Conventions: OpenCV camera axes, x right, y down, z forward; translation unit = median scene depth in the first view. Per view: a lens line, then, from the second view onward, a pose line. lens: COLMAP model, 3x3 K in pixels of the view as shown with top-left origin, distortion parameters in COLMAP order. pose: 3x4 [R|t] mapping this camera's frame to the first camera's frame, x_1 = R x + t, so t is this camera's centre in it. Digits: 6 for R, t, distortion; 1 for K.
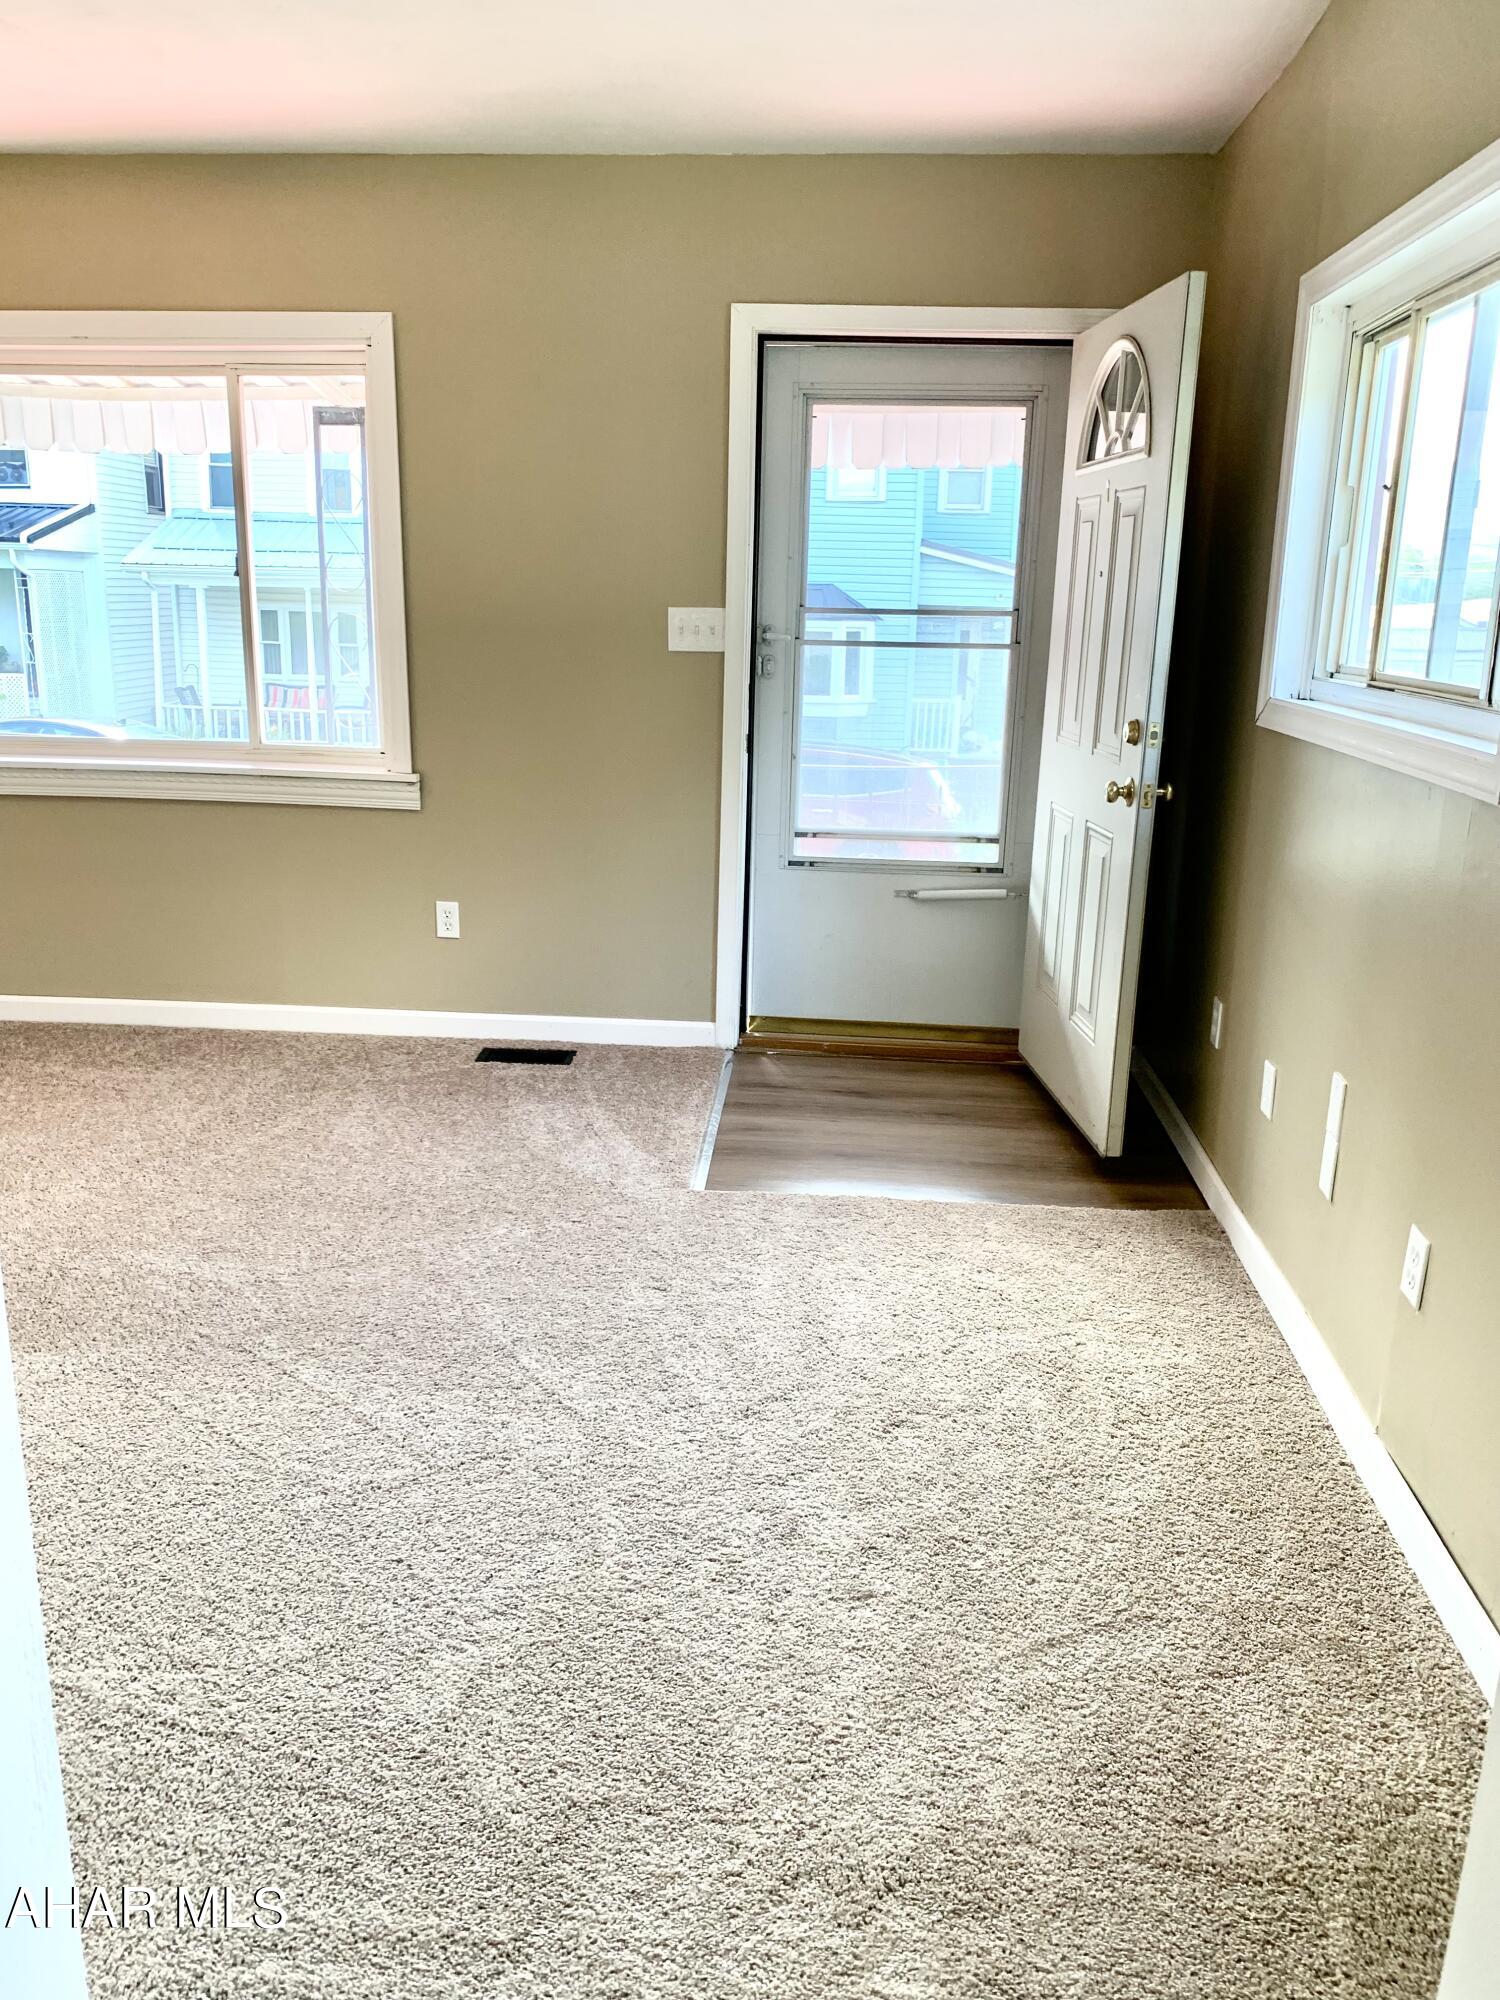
lens RADIAL K [[1530.6, 0, 747.8], [0, 1530.6, 1000.2], [0, 0, 1]] dist [0.035353, -0.058022]
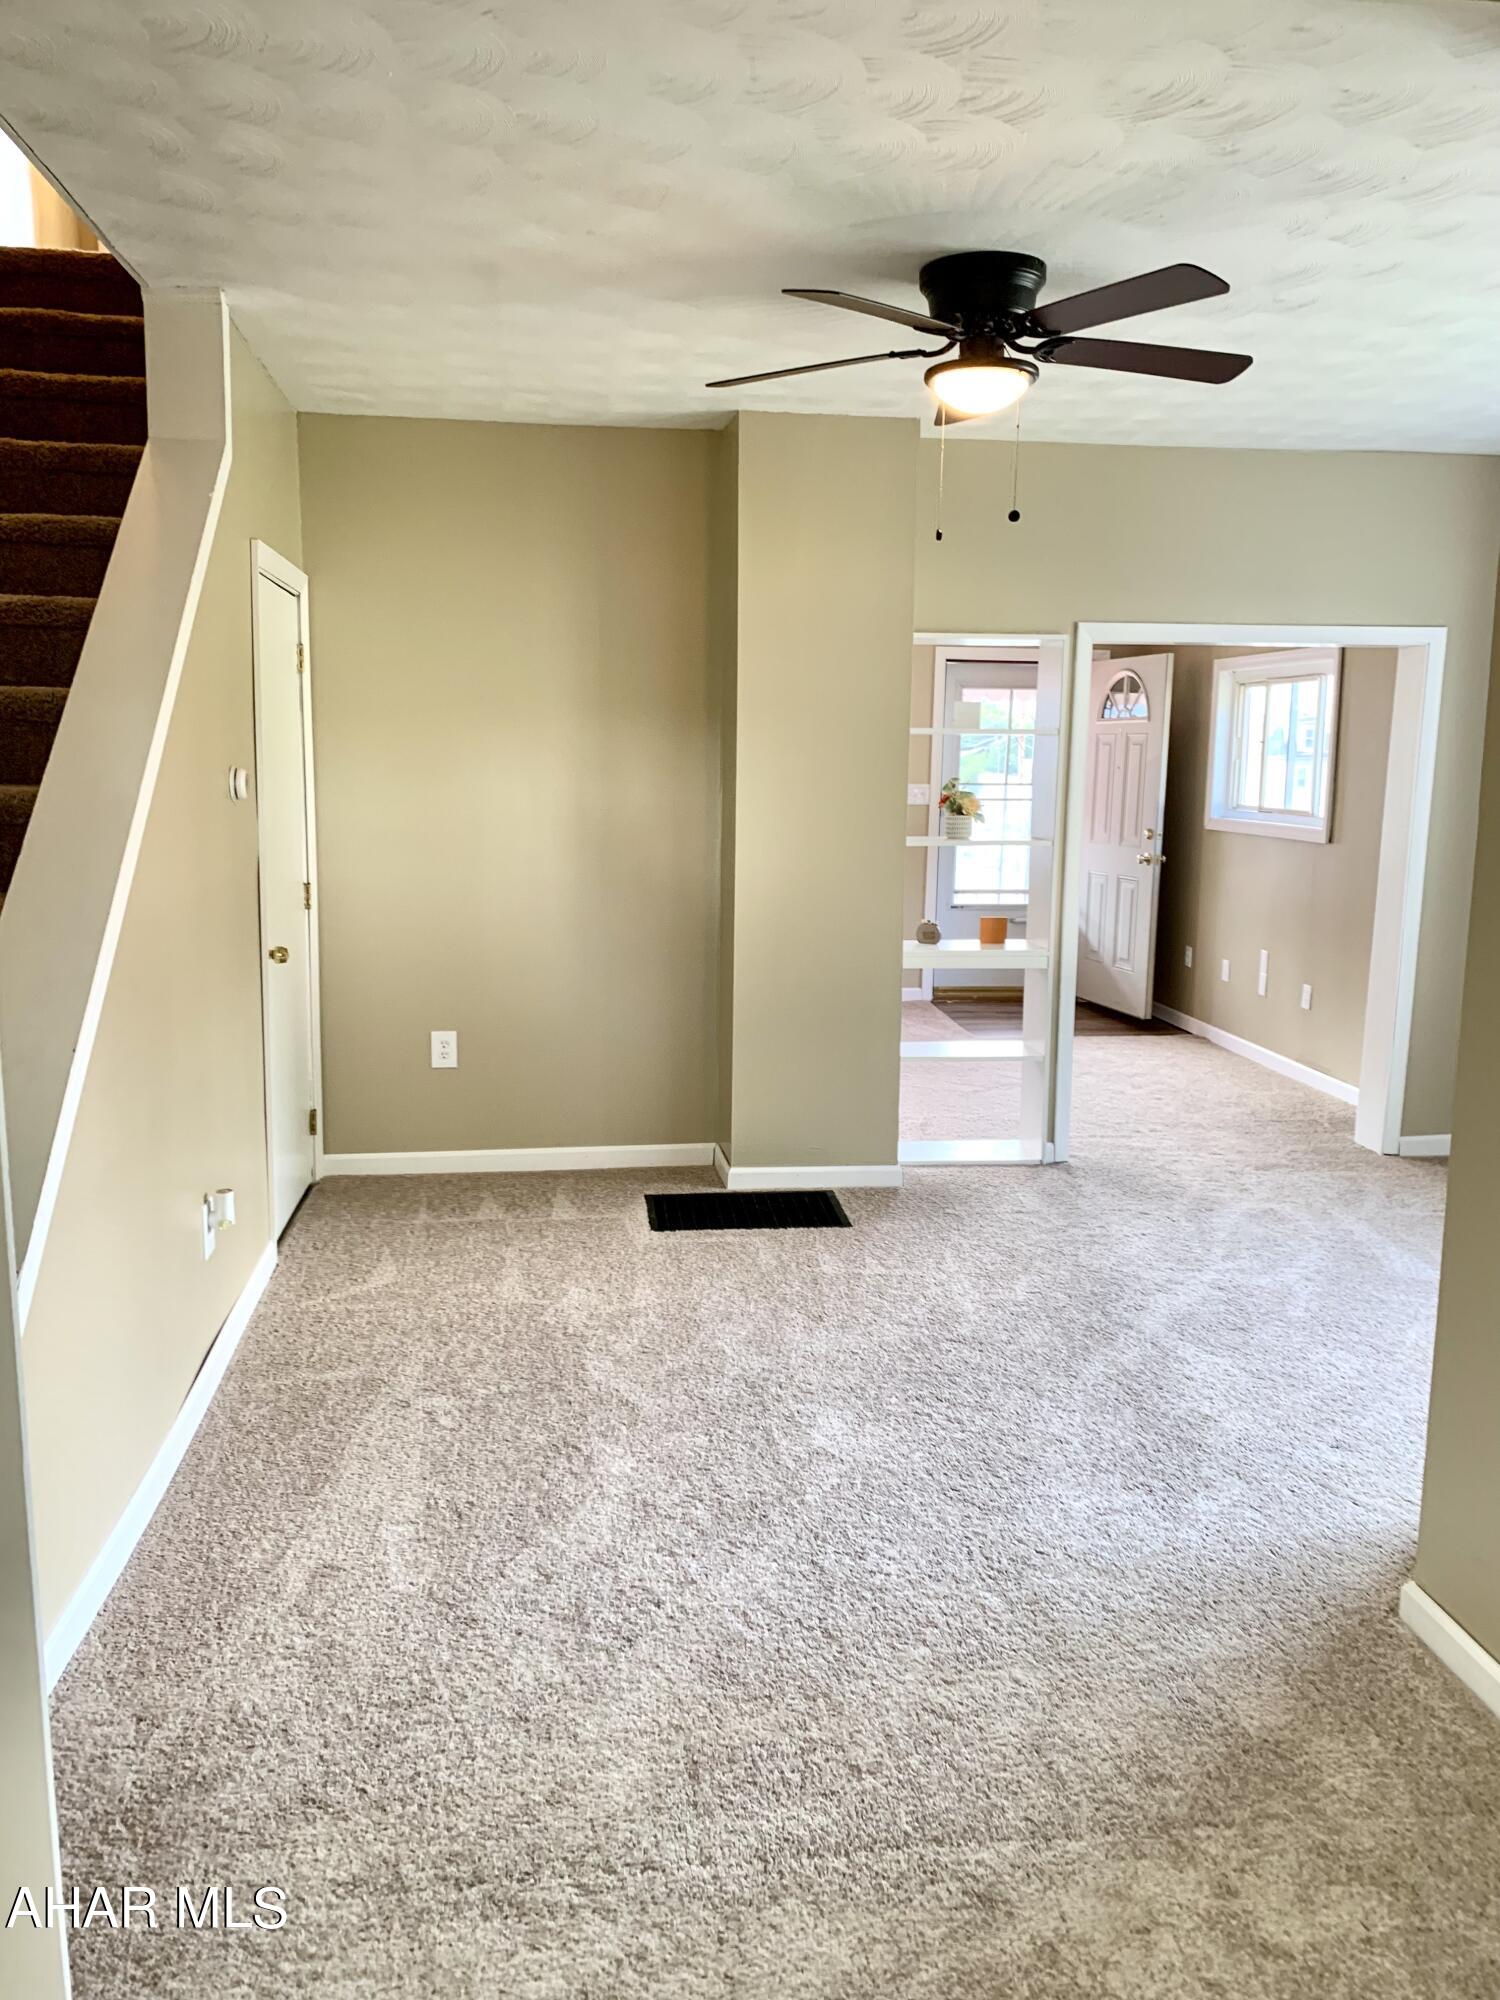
lens RADIAL K [[1530.6, 0, 736.8], [0, 1530.6, 991.7], [0, 0, 1]] dist [0.035353, -0.058022]
pose [[0.982419, -0.041268, 0.182069, -0.811594], [0.059226, 0.993778, -0.094324, 0.252140], [-0.177044, 0.103449, 0.978751, -1.176357]]
